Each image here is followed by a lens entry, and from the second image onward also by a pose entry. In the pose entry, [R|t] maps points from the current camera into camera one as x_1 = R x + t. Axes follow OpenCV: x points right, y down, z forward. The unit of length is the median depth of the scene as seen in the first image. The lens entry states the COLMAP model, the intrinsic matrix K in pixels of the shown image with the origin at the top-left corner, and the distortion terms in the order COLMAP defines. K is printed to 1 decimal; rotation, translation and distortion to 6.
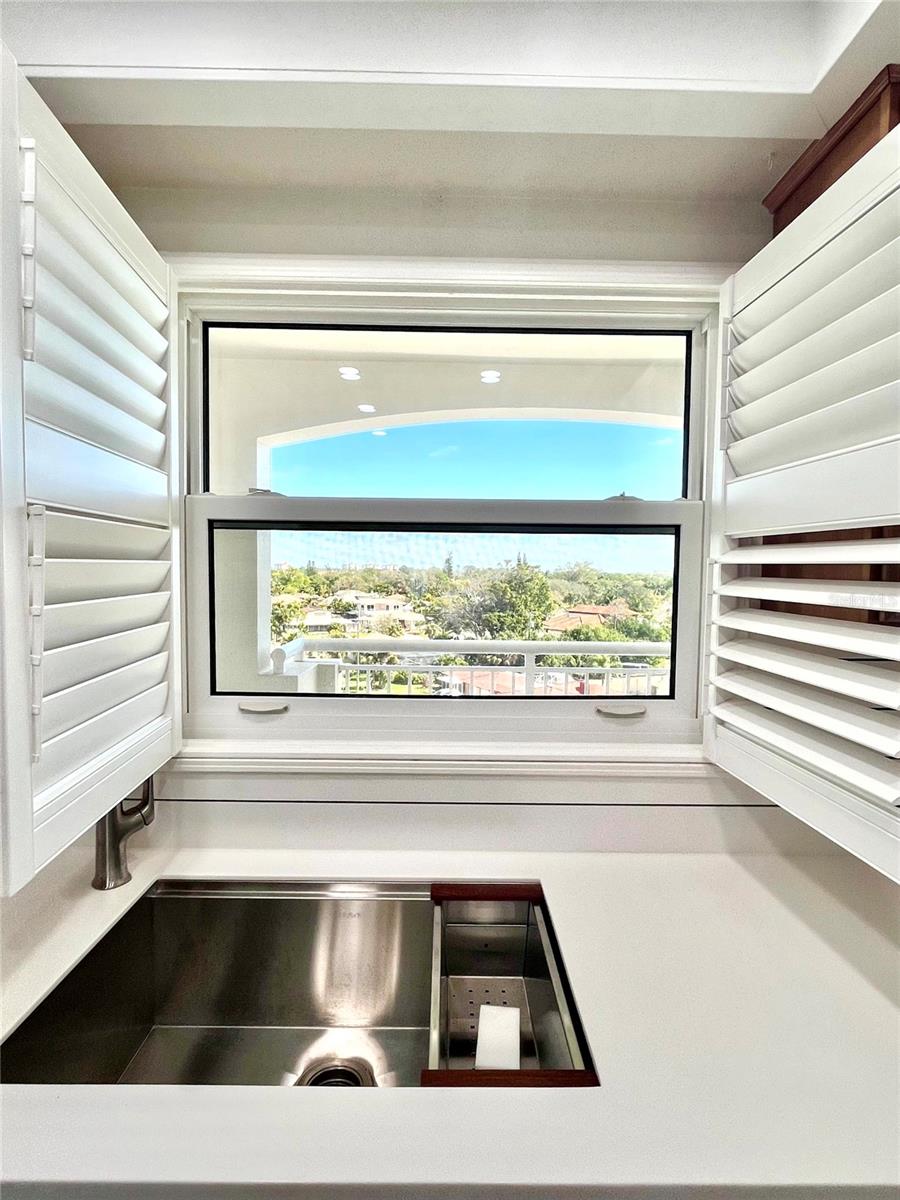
lens RADIAL K [[598.9, 0, 454.2], [0, 598.9, 601.5], [0, 0, 1]] dist [0.000340, 0.000018]
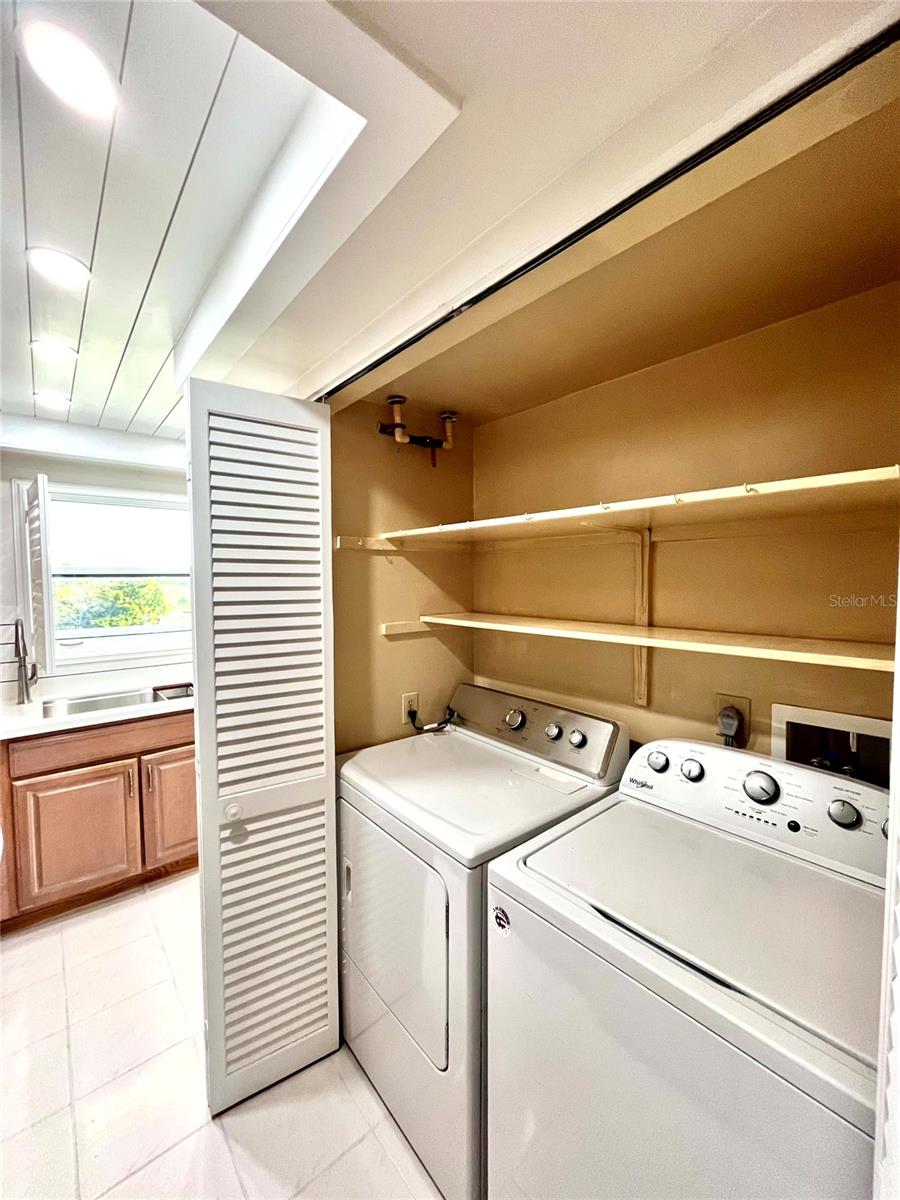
lens RADIAL K [[483.5, 0, 449.3], [0, 483.5, 603.4], [0, 0, 1]] dist [-0.001290, -0.000014]
pose [[0.765925, -0.049572, 0.641016, -0.020771], [0.045243, 0.998707, 0.023174, 0.001301], [-0.641336, 0.011252, 0.767178, -0.092513]]
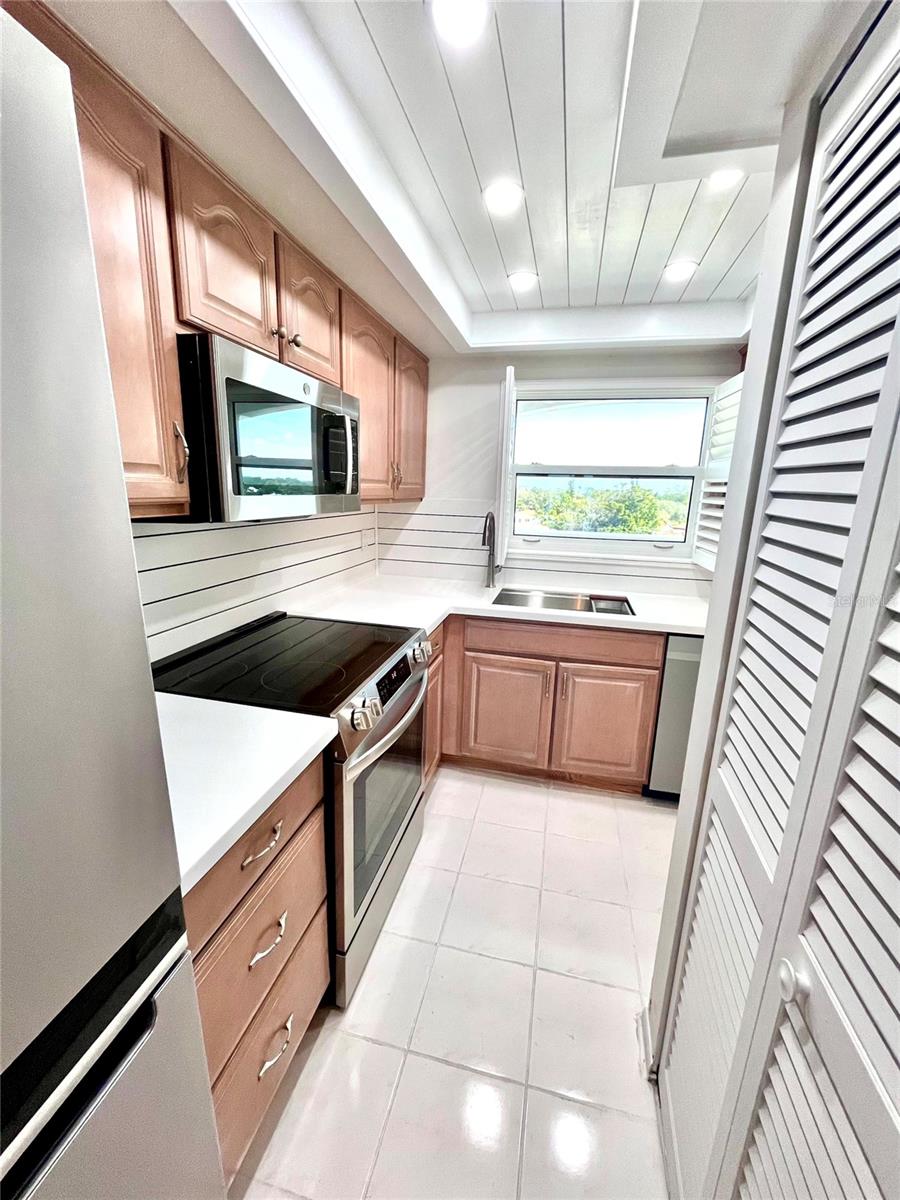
lens RADIAL K [[483.5, 0, 447.9], [0, 483.5, 603.8], [0, 0, 1]] dist [-0.001290, -0.000014]
pose [[0.968986, 0.069186, -0.237235, -0.006924], [-0.025988, 0.983215, 0.180592, 0.003606], [0.245747, -0.168826, 0.954519, -0.072088]]
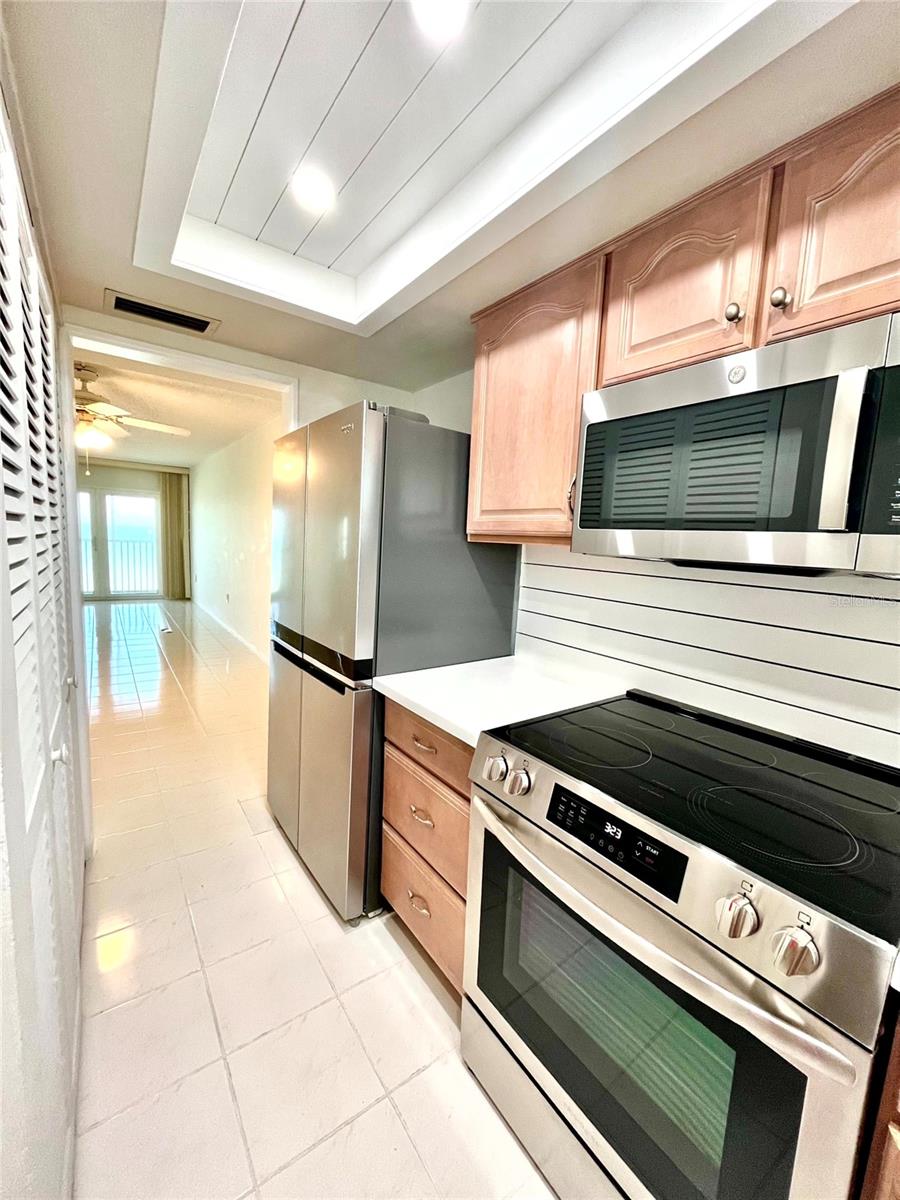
lens RADIAL K [[483.5, 0, 447.7], [0, 483.5, 601.5], [0, 0, 1]] dist [-0.001290, -0.000014]
pose [[-0.816878, 0.019332, -0.576486, 0.008853], [-0.088350, 0.983451, 0.158171, 0.002551], [0.570004, 0.180139, -0.801652, 0.056761]]
